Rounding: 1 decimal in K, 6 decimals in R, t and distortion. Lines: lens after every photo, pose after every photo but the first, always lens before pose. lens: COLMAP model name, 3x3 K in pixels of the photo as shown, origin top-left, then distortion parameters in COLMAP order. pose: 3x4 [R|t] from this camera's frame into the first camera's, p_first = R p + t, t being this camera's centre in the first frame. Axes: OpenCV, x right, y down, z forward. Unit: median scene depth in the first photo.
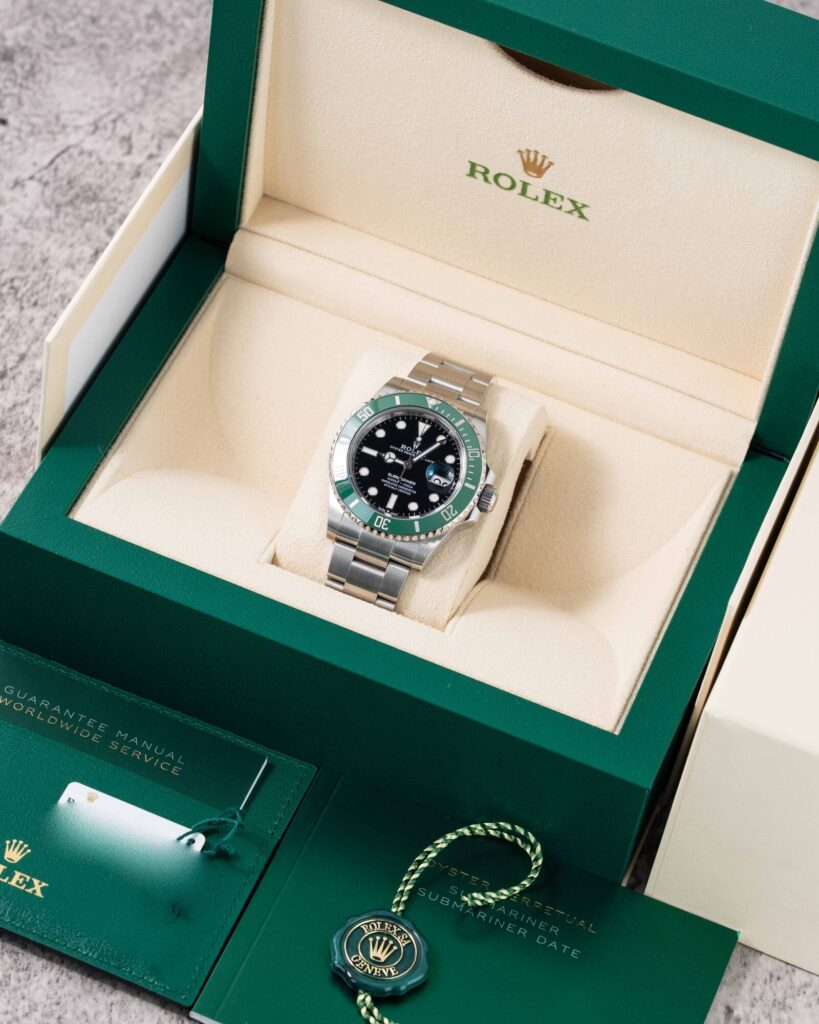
lens RADIAL K [[4946.1, 0, 409.4], [0, 4946.1, 512.1], [0, 0, 1]] dist [0.003069, 0.000000]
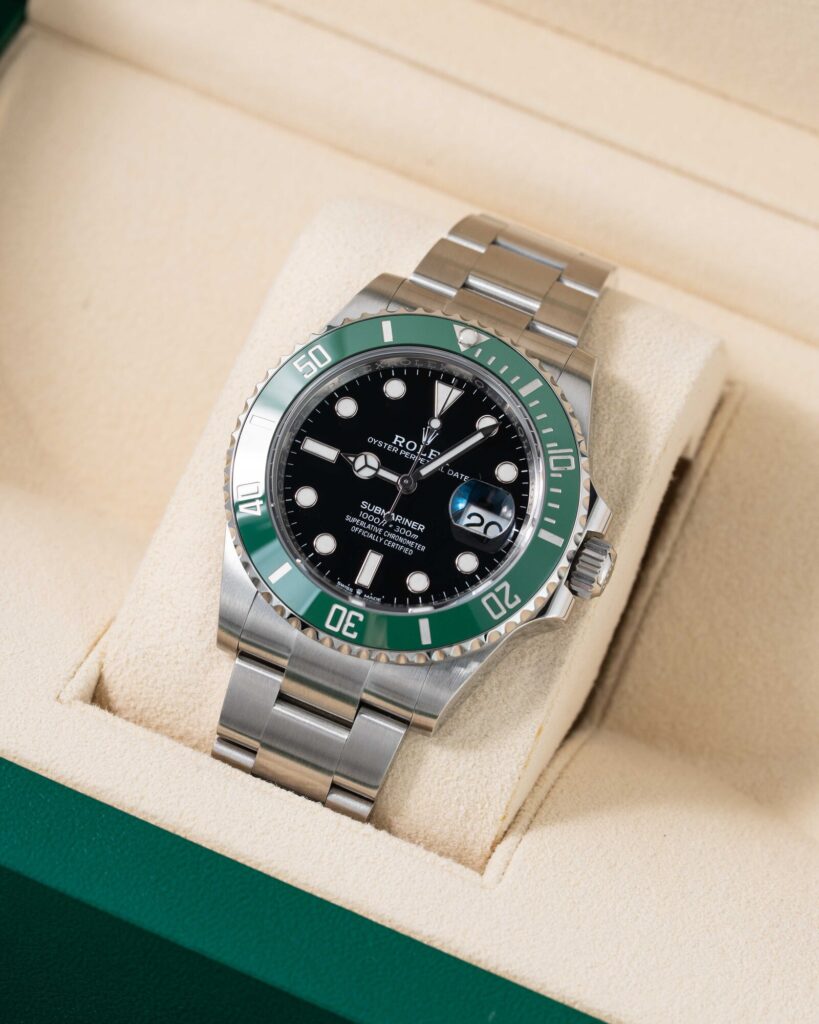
lens RADIAL K [[4946.1, 0, 408.4], [0, 4946.1, 510.6], [0, 0, 1]] dist [0.003069, 0.000000]
pose [[0.999635, 0.020872, -0.017126, 0.007145], [-0.019933, 0.998379, 0.053319, -0.030035], [0.018211, -0.052958, 0.998431, 0.568756]]
